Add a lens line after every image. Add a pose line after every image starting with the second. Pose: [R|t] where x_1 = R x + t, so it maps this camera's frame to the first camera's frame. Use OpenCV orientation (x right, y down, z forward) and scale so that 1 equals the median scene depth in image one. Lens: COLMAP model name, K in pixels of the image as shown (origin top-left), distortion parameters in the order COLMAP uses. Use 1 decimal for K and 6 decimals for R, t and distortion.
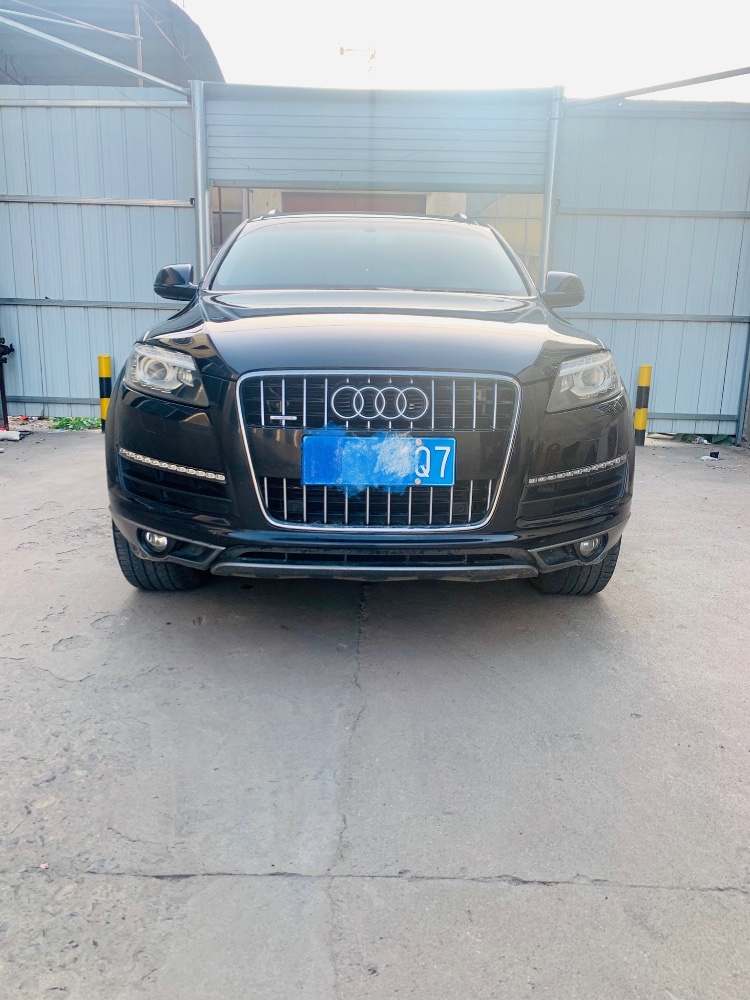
lens RADIAL K [[766.8, 0, 375.0], [0, 766.8, 500.0], [0, 0, 1]] dist [0.008857, -0.013006]
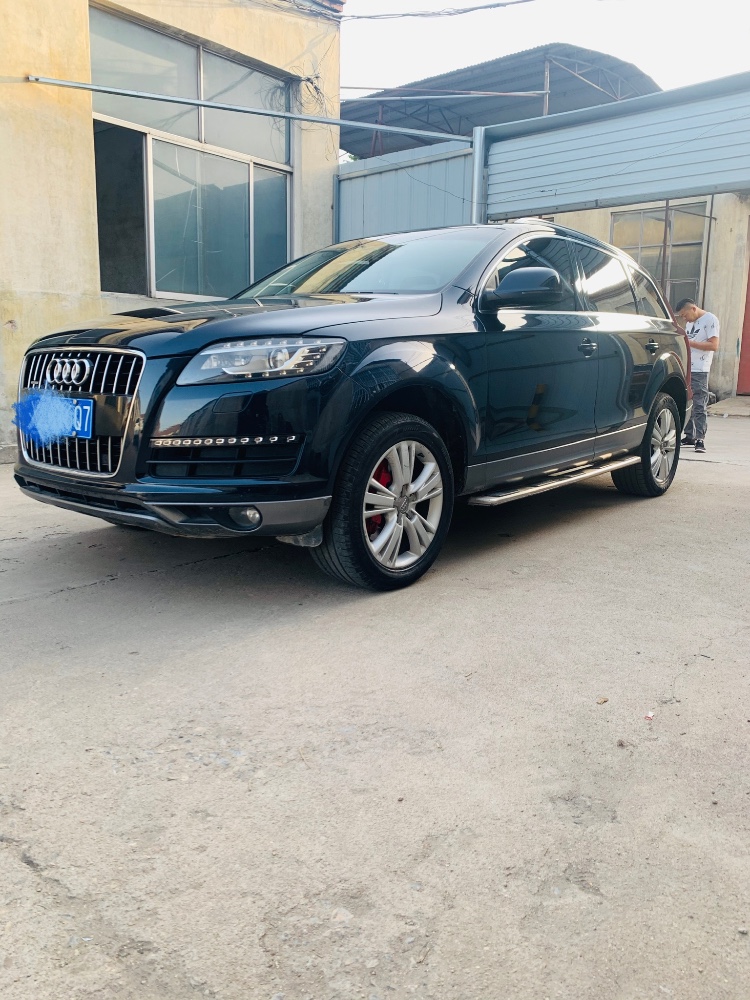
lens RADIAL K [[766.8, 0, 375.0], [0, 766.8, 500.0], [0, 0, 1]] dist [0.008857, -0.013006]
pose [[0.766349, 0.109323, -0.633054, 0.403058], [-0.144555, 0.989488, -0.004116, 0.005992], [0.625950, 0.094665, 0.774096, 0.108679]]
